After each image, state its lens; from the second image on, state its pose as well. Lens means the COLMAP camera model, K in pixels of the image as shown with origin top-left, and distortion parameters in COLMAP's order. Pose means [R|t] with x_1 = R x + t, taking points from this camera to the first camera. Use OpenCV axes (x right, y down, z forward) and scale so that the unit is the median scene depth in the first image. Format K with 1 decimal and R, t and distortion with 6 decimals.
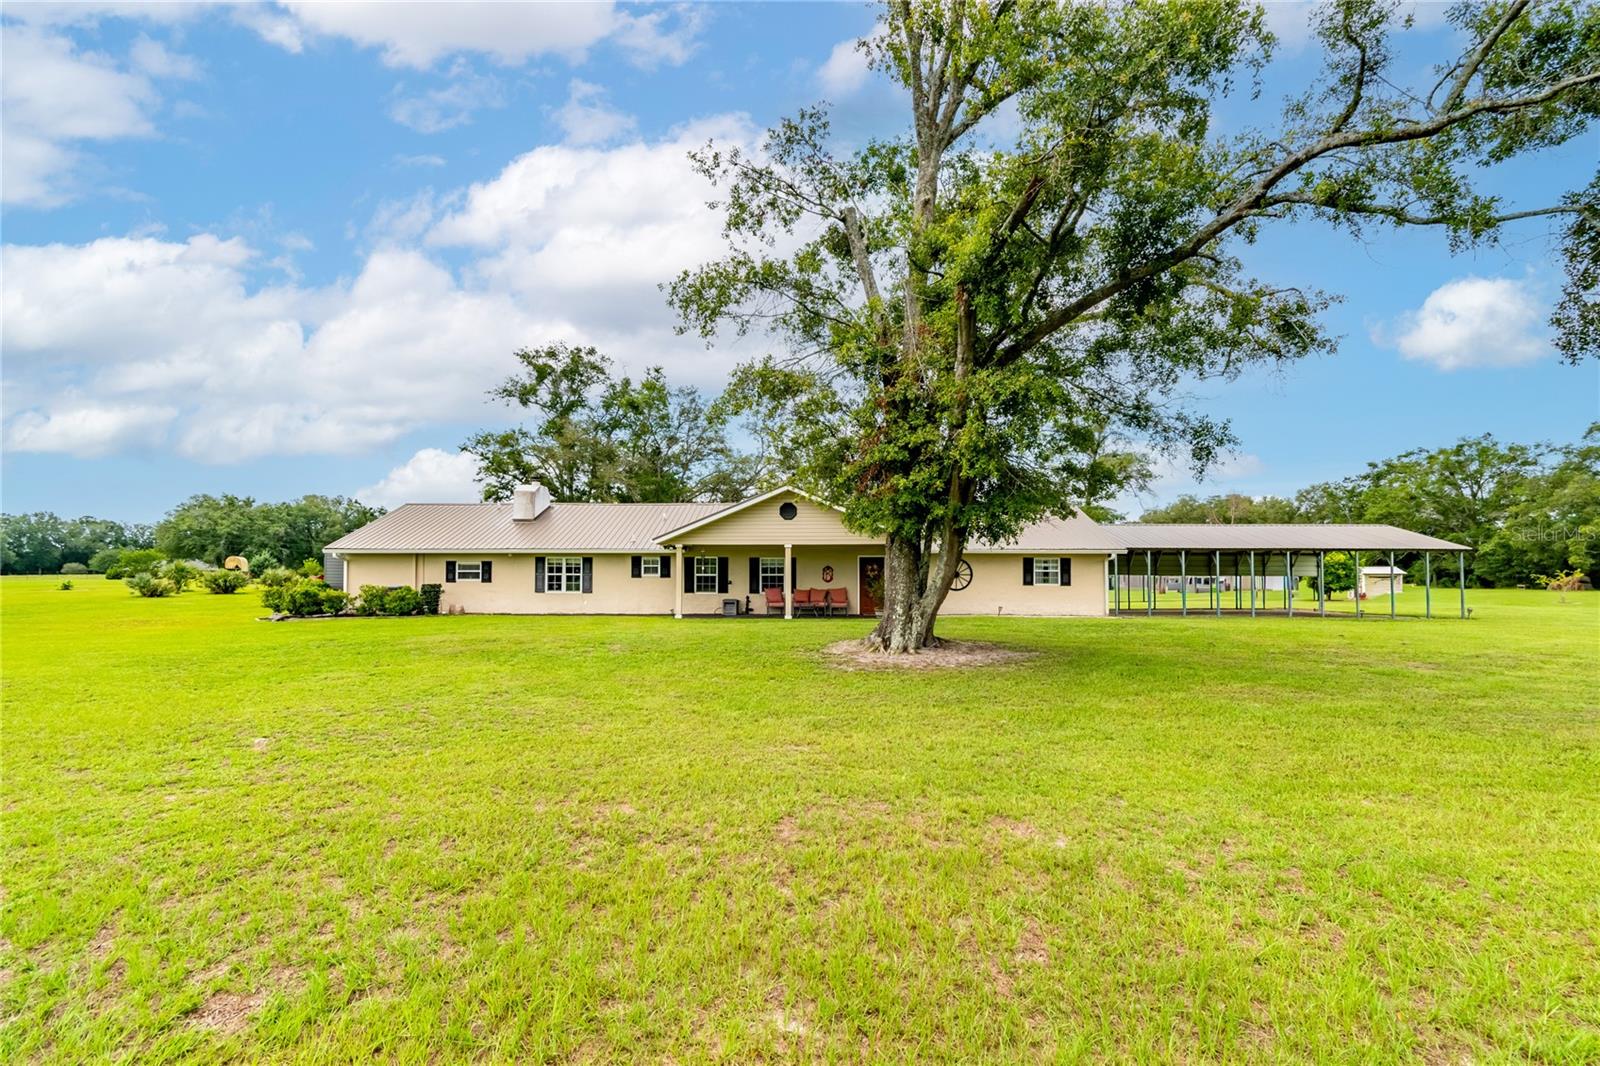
lens RADIAL K [[696.1, 0, 797.0], [0, 696.1, 574.0], [0, 0, 1]] dist [0.000294, 0.000042]
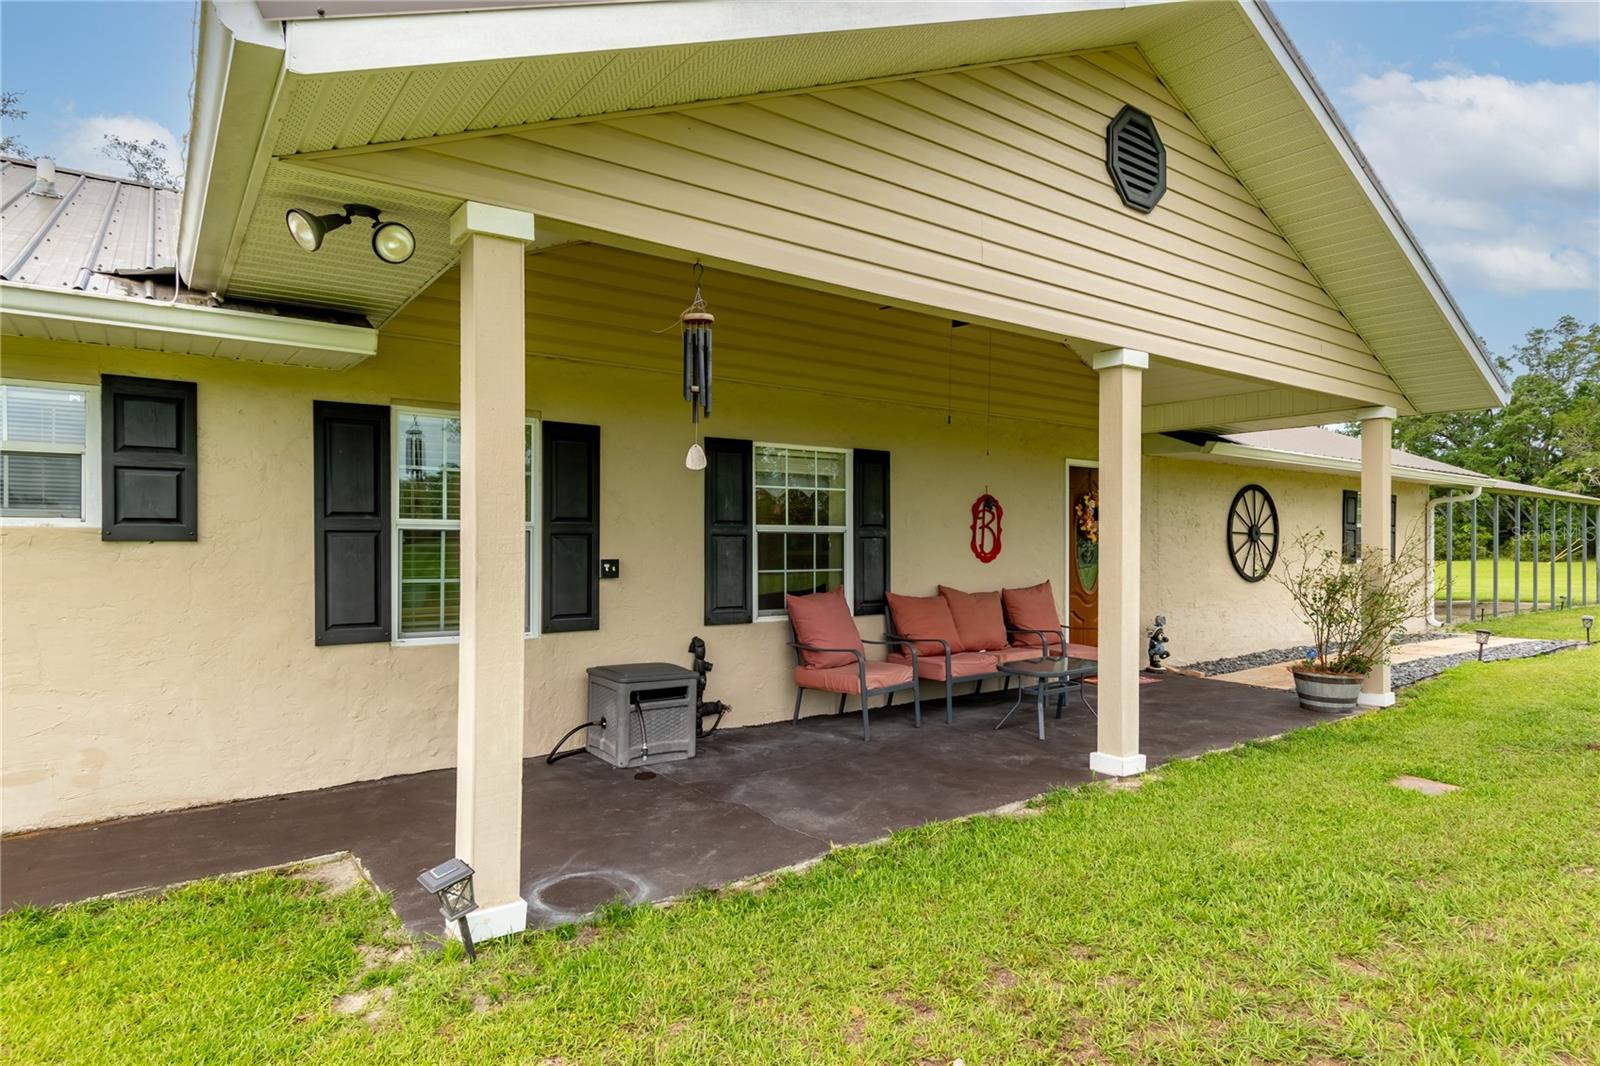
lens RADIAL K [[887.9, 0, 800.0], [0, 887.9, 533.0], [0, 0, 1]] dist [0.003921, 0.000576]
pose [[0.782875, 0.007288, 0.622137, -0.197313], [-0.004206, 0.999971, -0.006421, 0.004149], [-0.622165, 0.002410, 0.782882, 0.789309]]
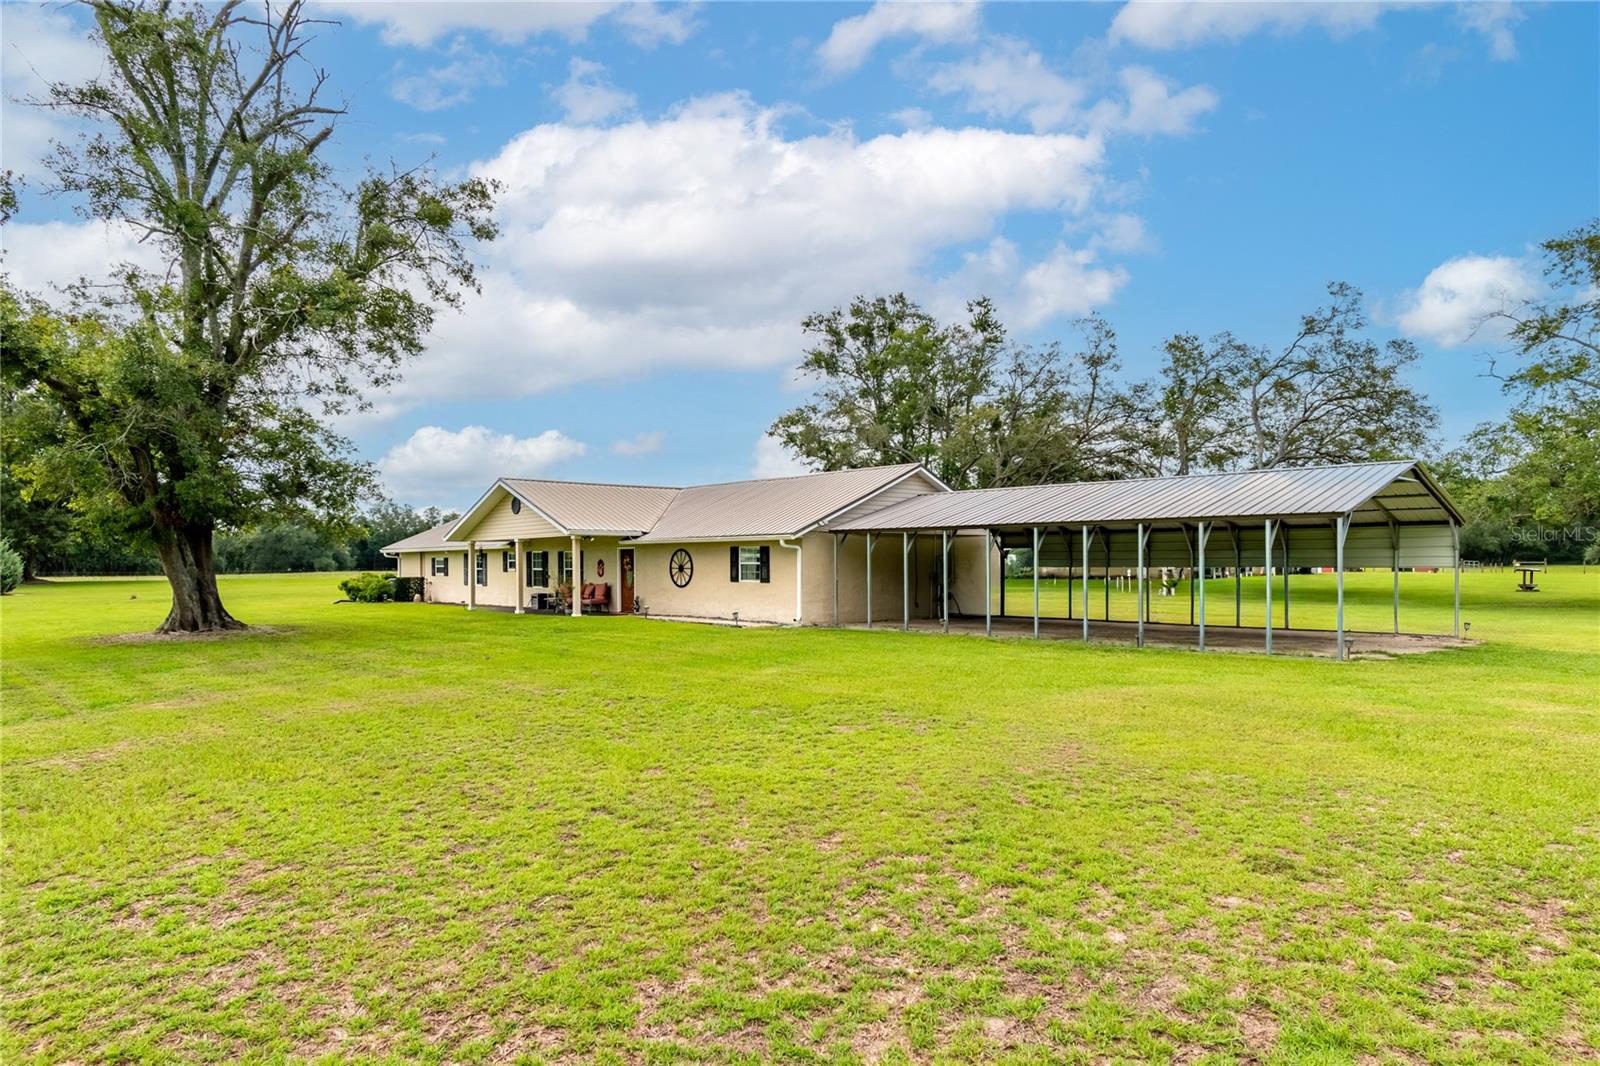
lens RADIAL K [[1011.0, 0, 802.6], [0, 1011.0, 554.4], [0, 0, 1]] dist [-0.001478, -0.000481]
pose [[0.706846, -0.015473, -0.707198, 1.187171], [0.005769, 0.999854, -0.016109, 0.004717], [0.707344, 0.007307, 0.706832, 0.226154]]
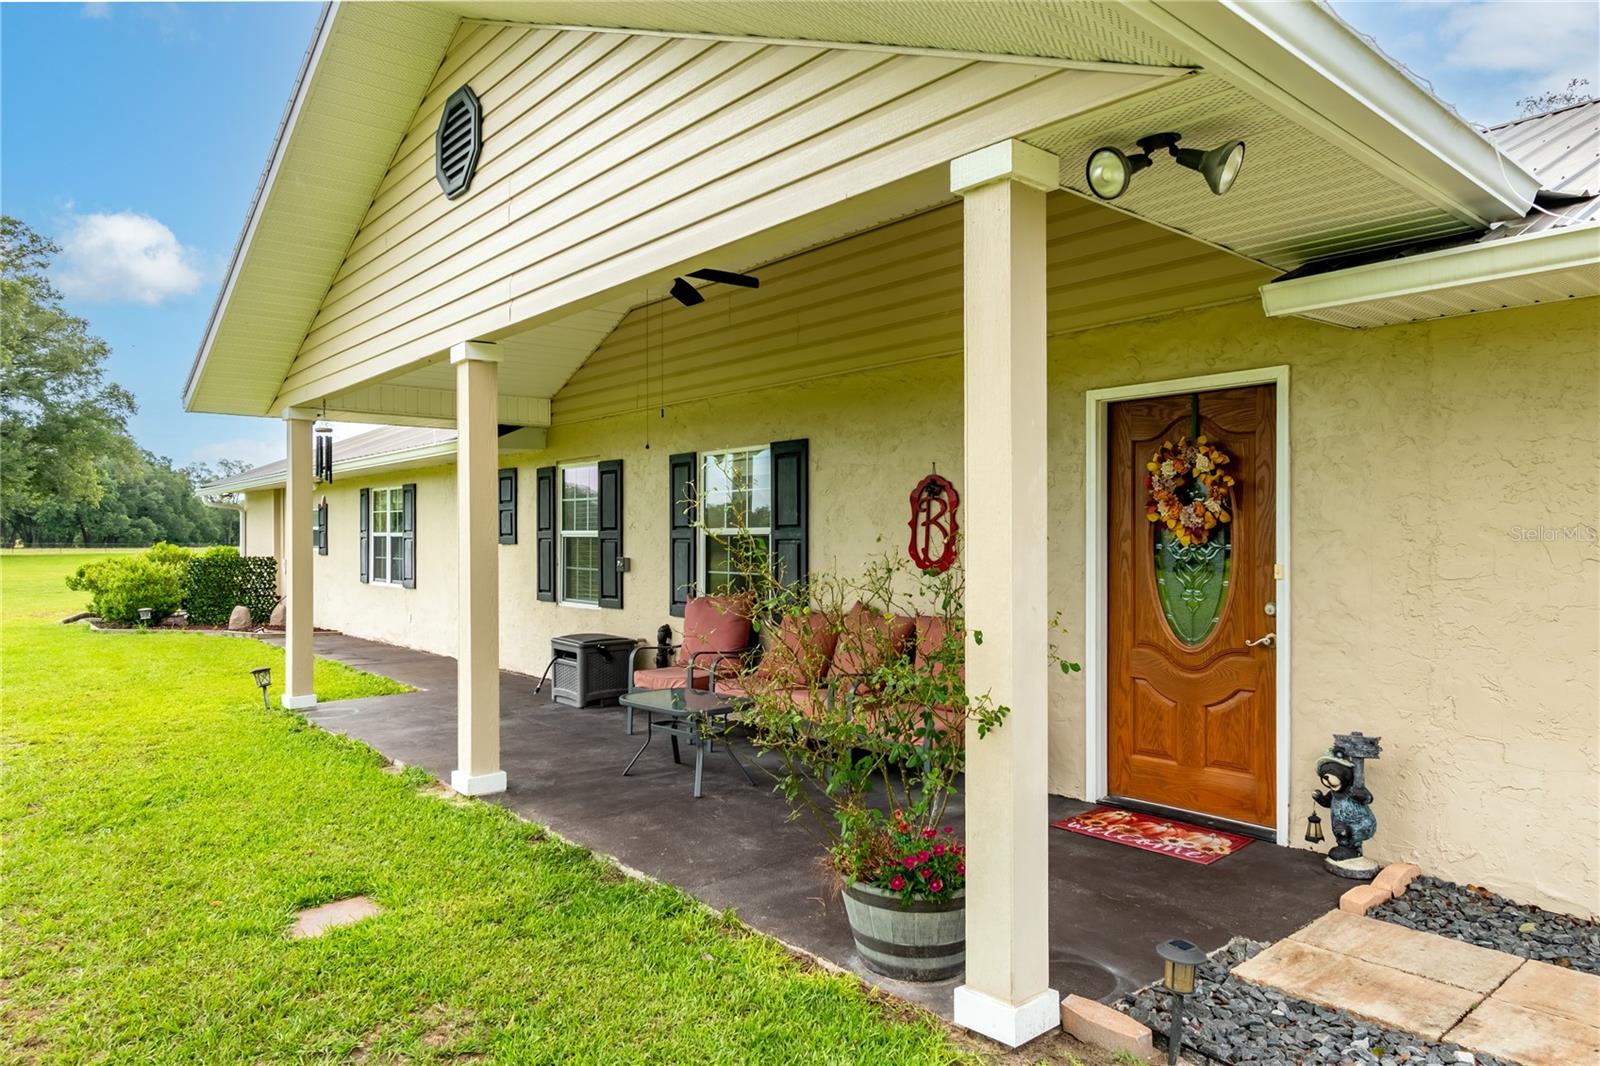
lens RADIAL K [[1011.0, 0, 802.6], [0, 1011.0, 554.4], [0, 0, 1]] dist [-0.001478, -0.000481]
pose [[0.682520, 0.006323, -0.730839, 0.195032], [0.000570, 0.999958, 0.009183, 0.005113], [0.730866, -0.006684, 0.682488, 0.803590]]
